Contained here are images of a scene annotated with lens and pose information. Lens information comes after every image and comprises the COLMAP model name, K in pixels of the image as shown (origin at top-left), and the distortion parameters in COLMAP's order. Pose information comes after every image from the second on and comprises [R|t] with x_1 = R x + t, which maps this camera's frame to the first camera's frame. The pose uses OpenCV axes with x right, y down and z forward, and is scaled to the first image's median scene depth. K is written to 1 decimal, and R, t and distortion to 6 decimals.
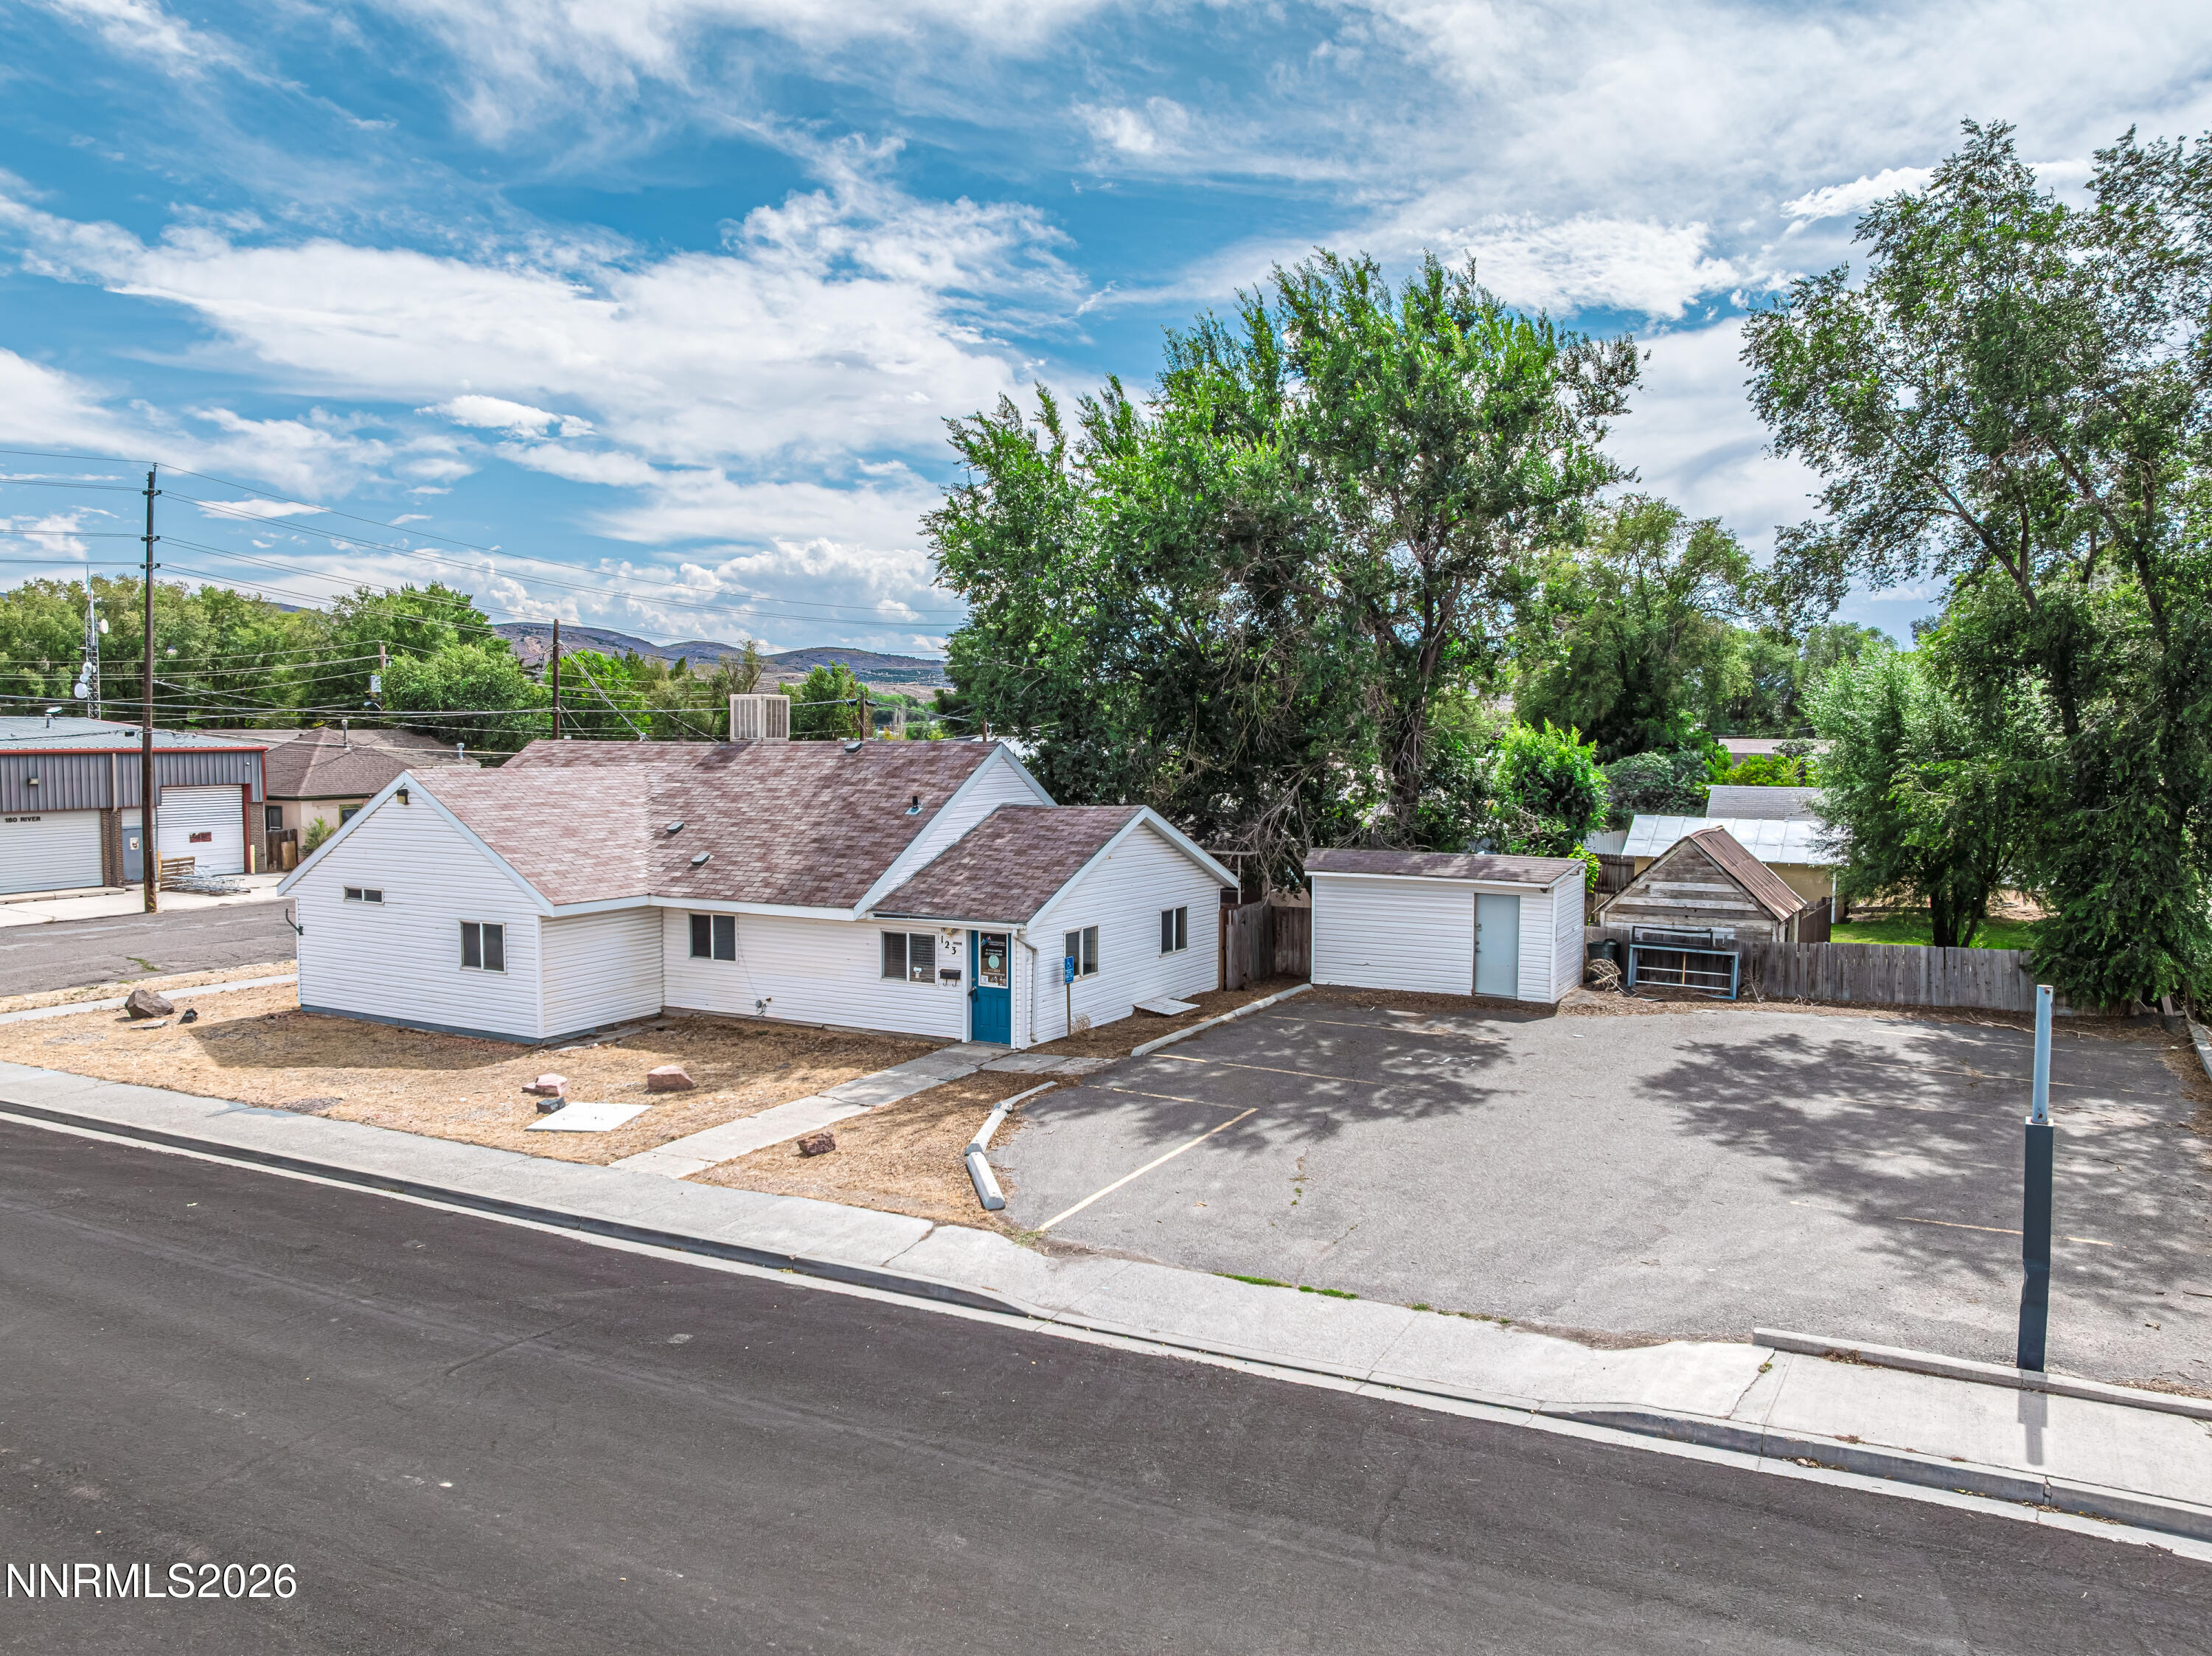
lens RADIAL K [[1547.8, 0, 1106.0], [0, 1547.8, 828.0], [0, 0, 1]] dist [-0.039907, 0.001620]
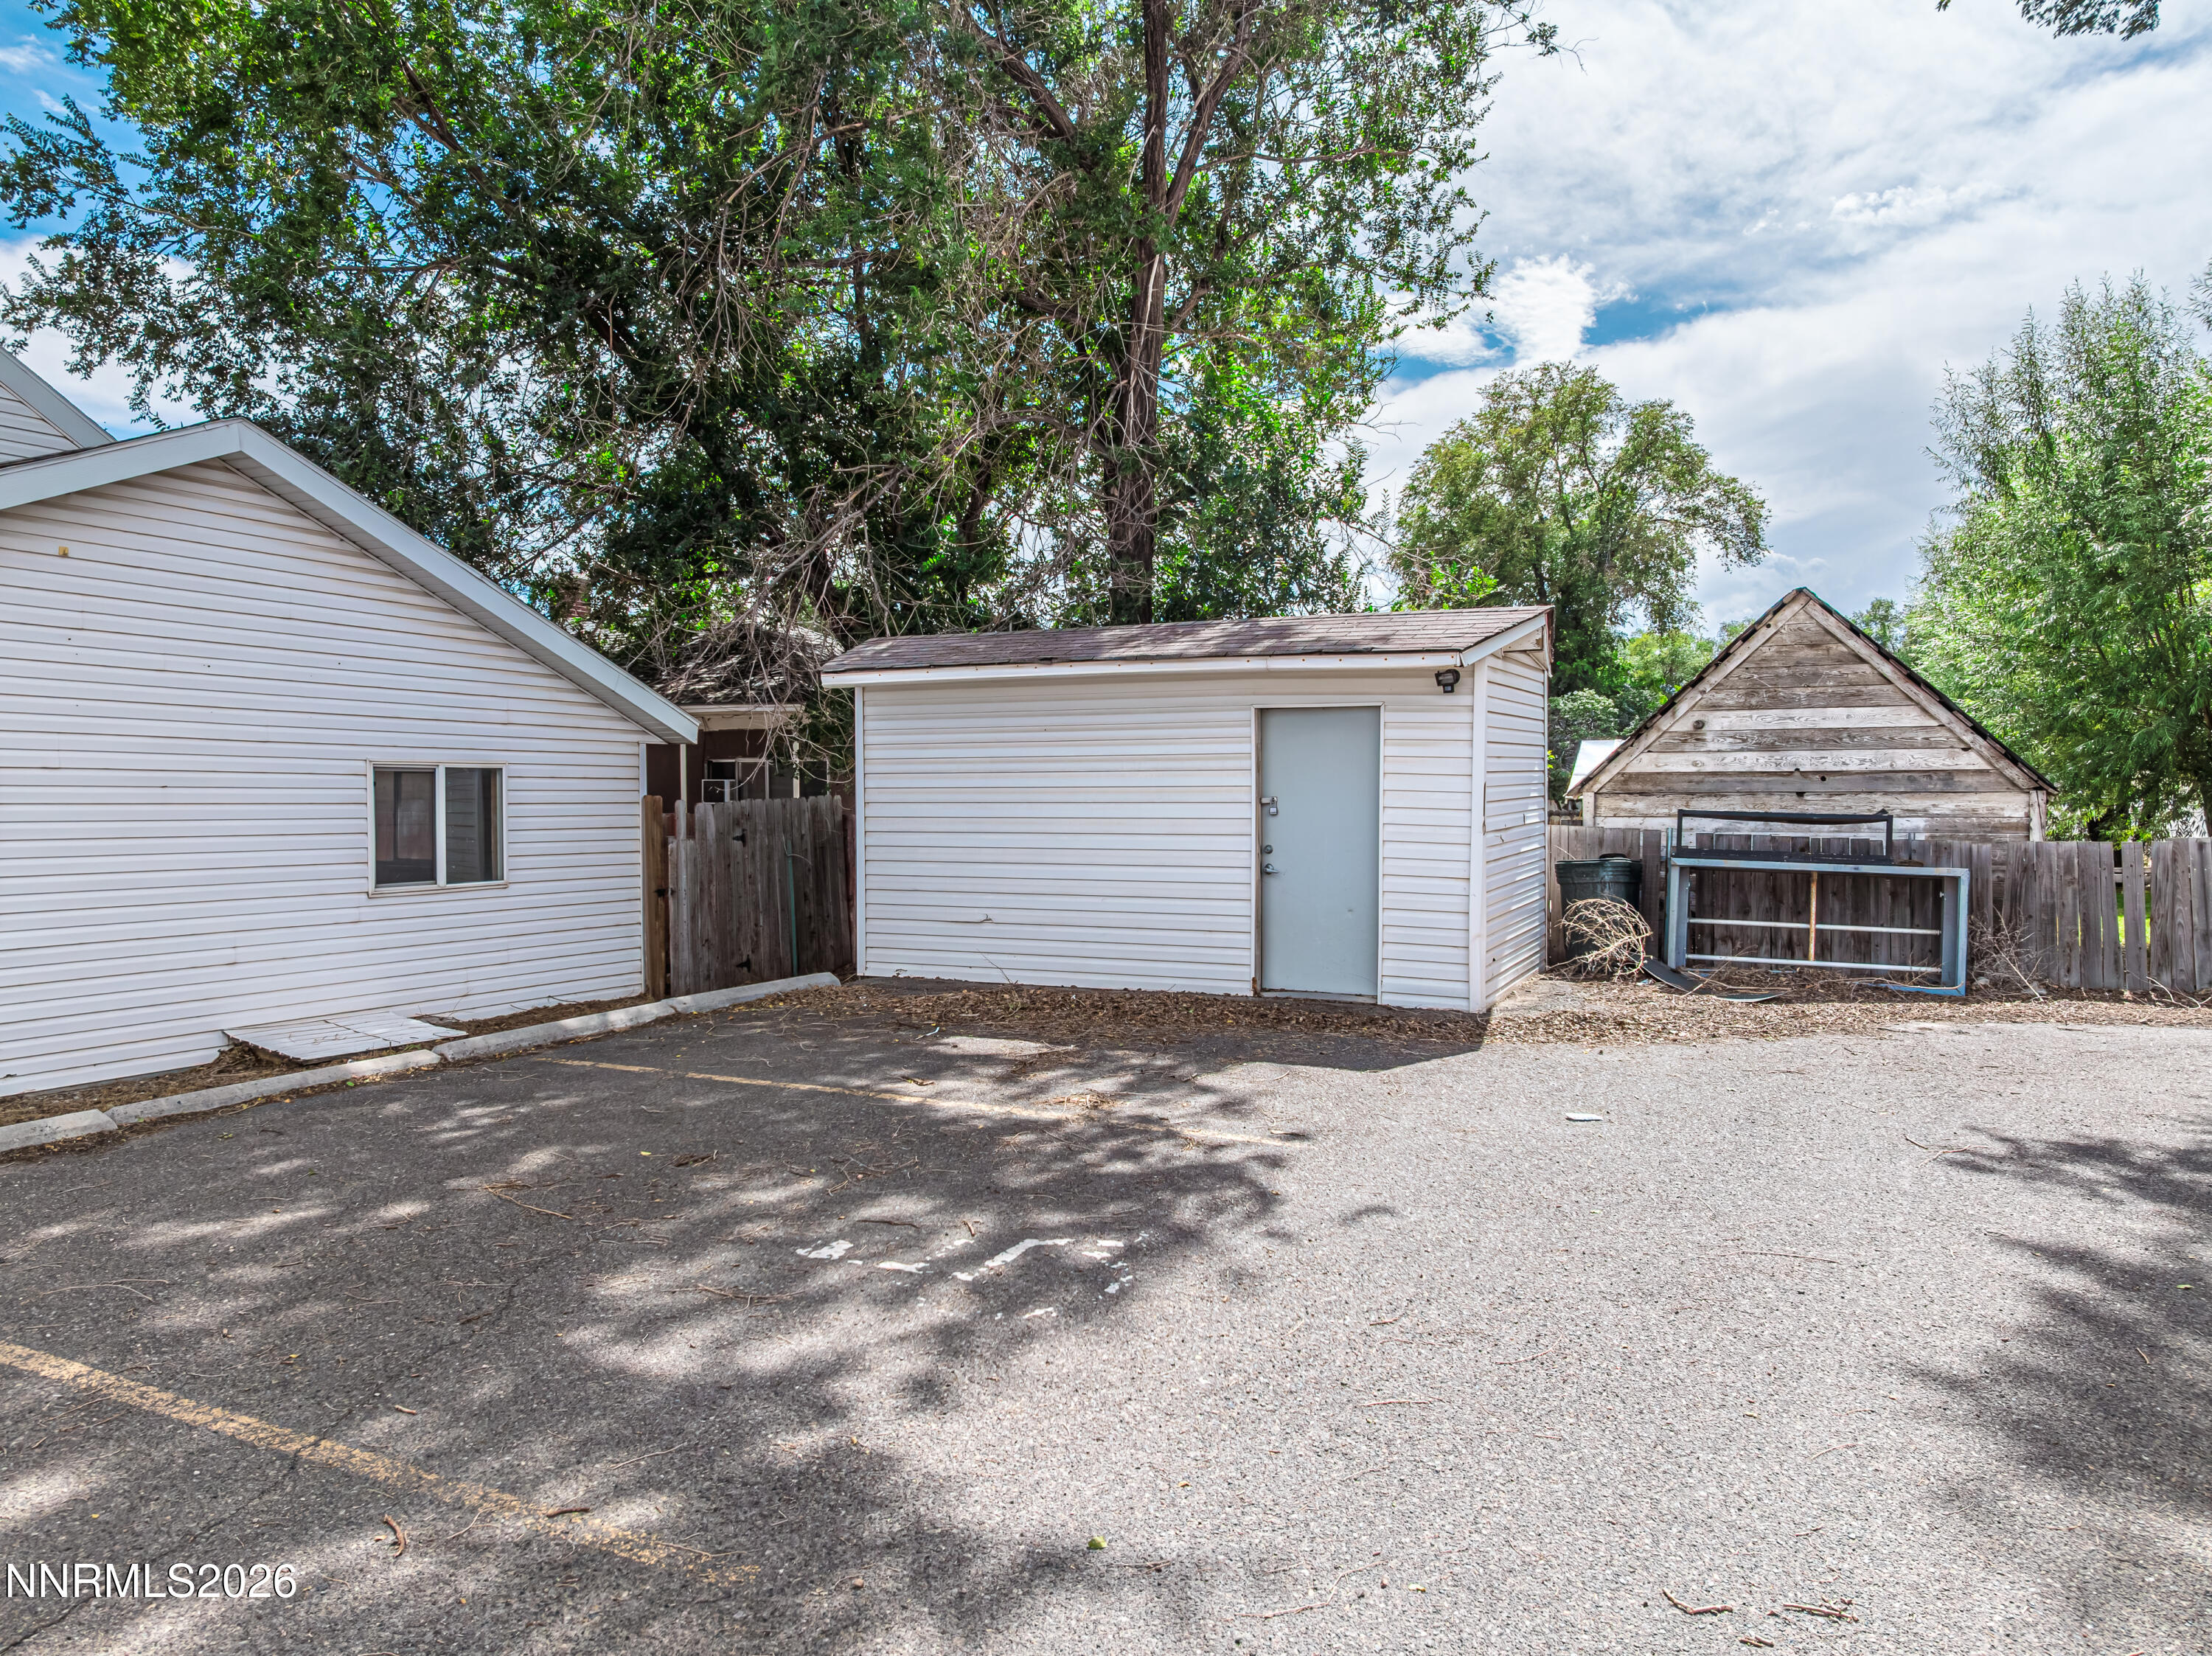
lens RADIAL K [[1550.0, 0, 1106.0], [0, 1550.0, 828.0], [0, 0, 1]] dist [-0.034114, 0.001982]
pose [[0.998095, -0.007307, 0.061258, 0.202999], [0.009109, 0.999532, -0.029188, 0.089331], [-0.061017, 0.029690, 0.997695, 0.718852]]
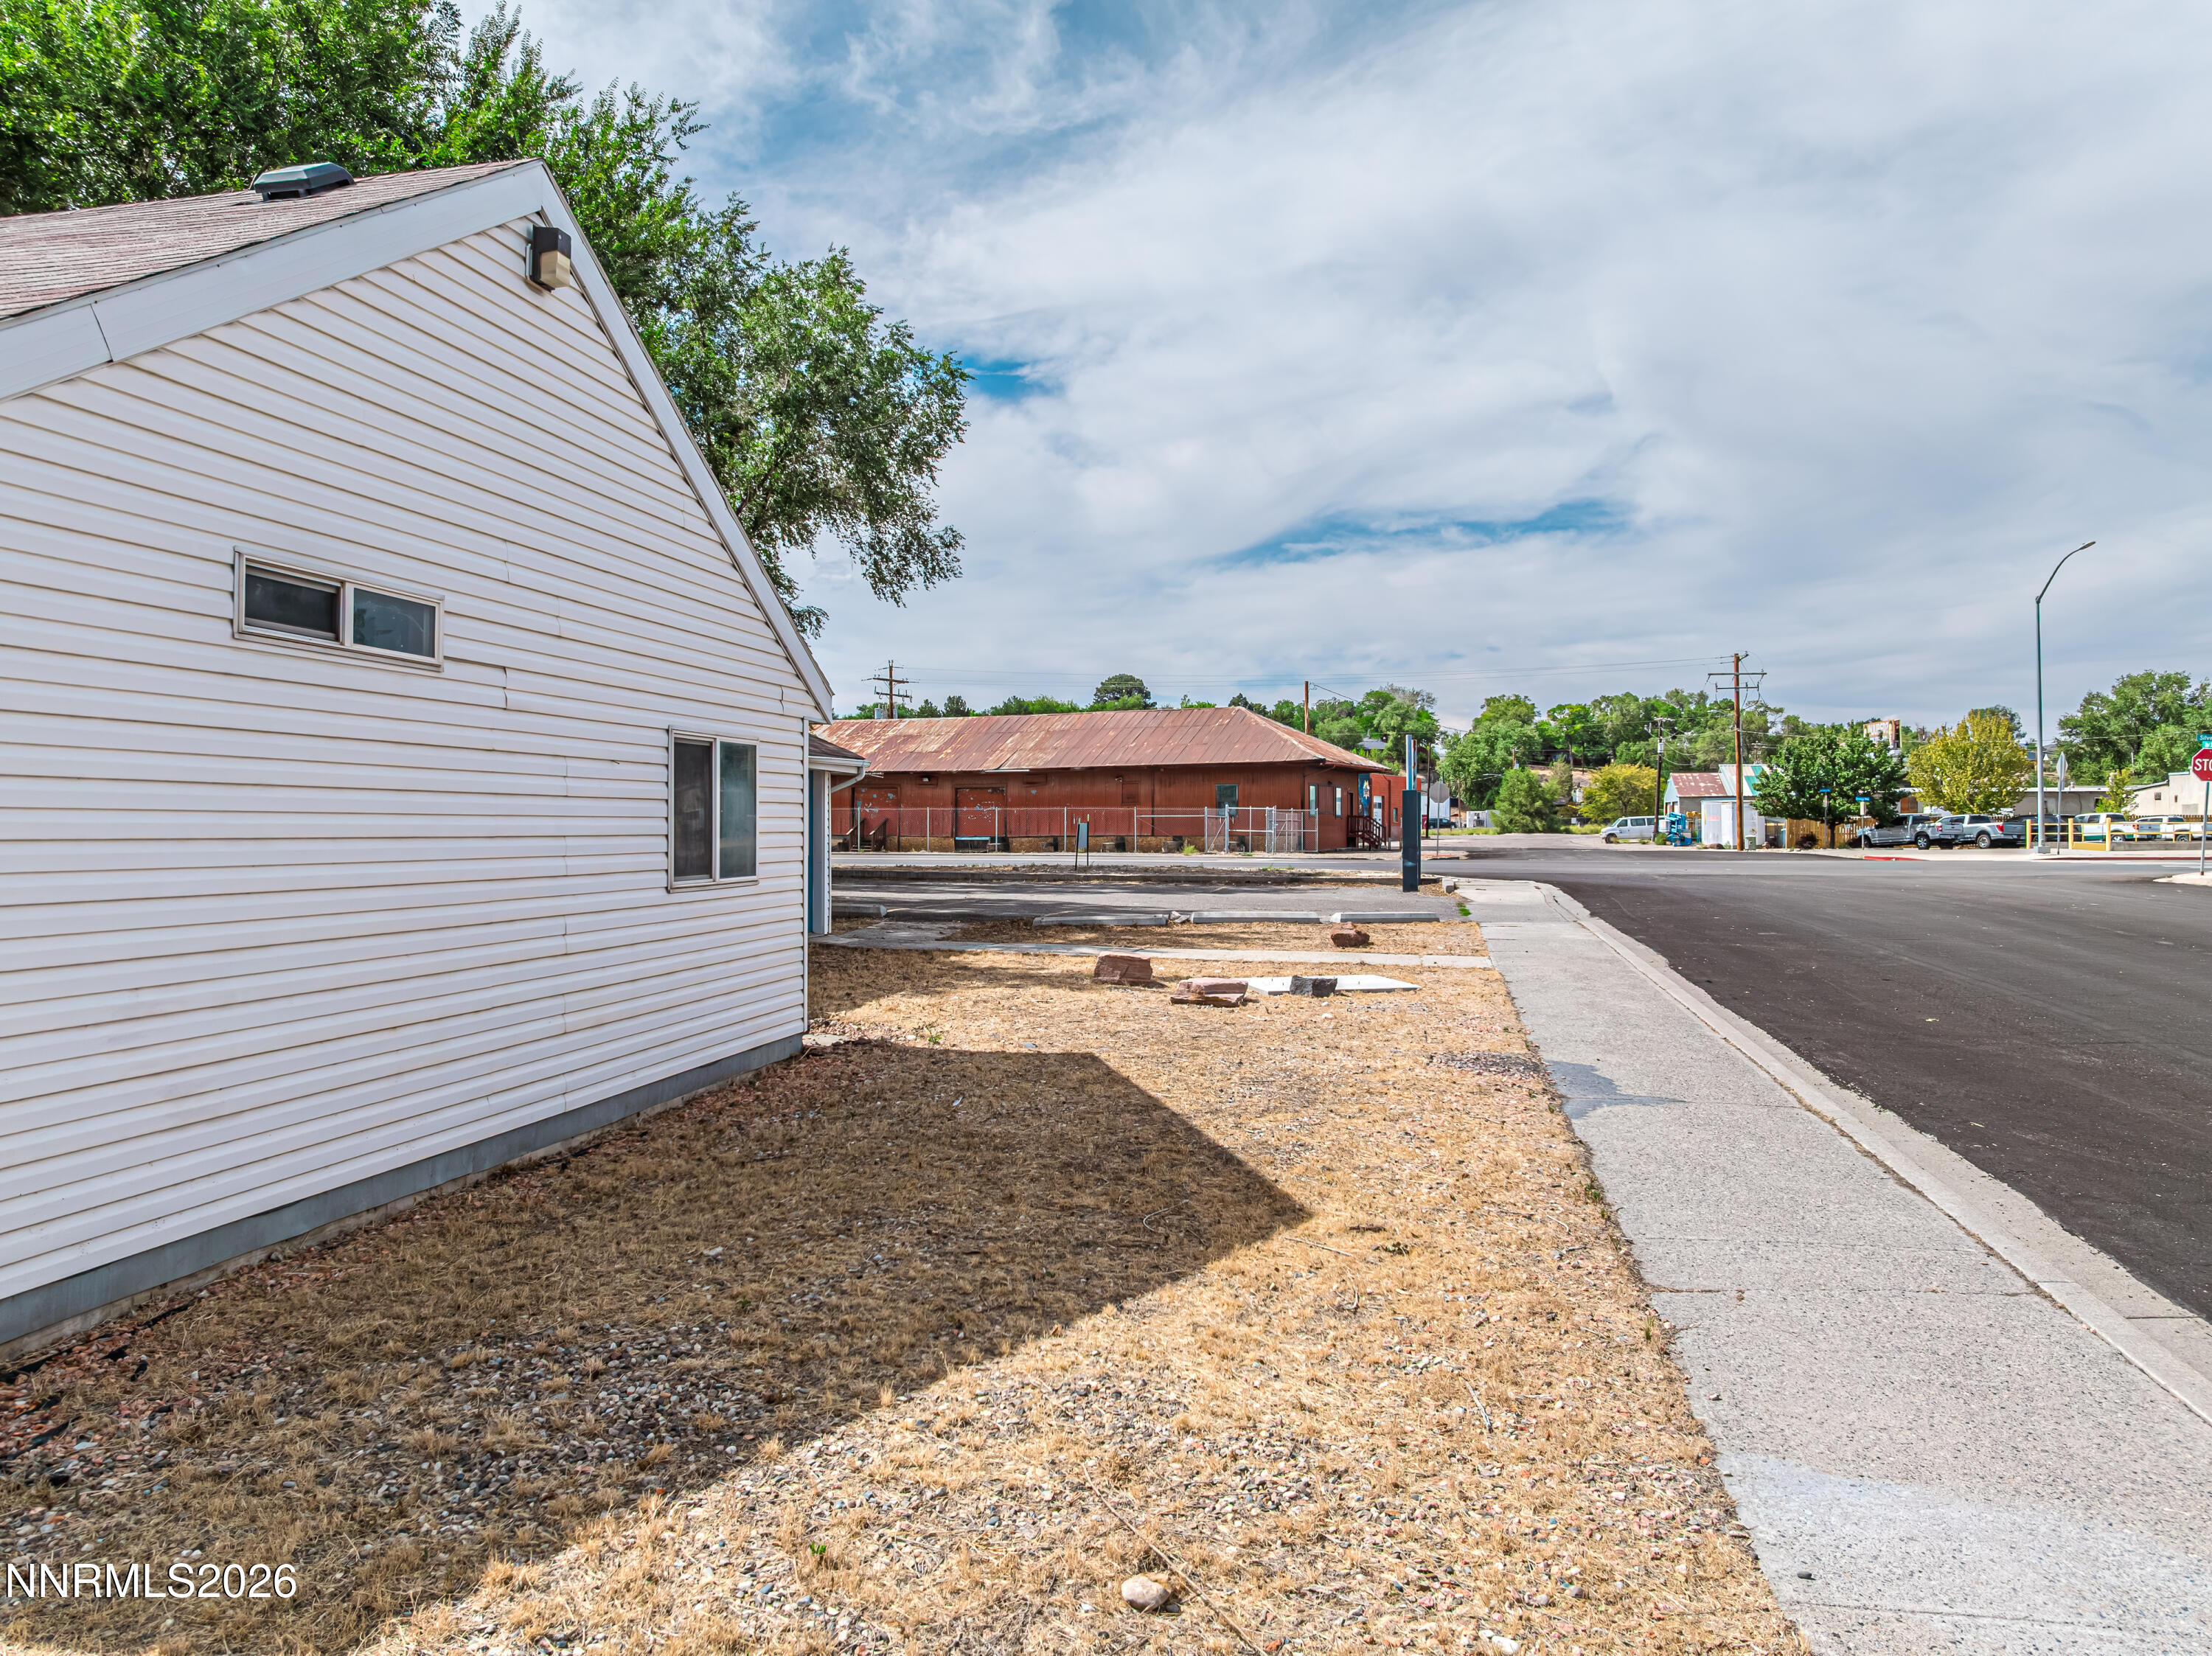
lens RADIAL K [[1550.0, 0, 1106.0], [0, 1550.0, 828.0], [0, 0, 1]] dist [-0.034114, 0.001982]
pose [[-0.292332, -0.002445, 0.956314, -0.784120], [0.054582, 0.998324, 0.019238, 0.081467], [-0.954758, 0.057822, -0.291709, 1.051375]]
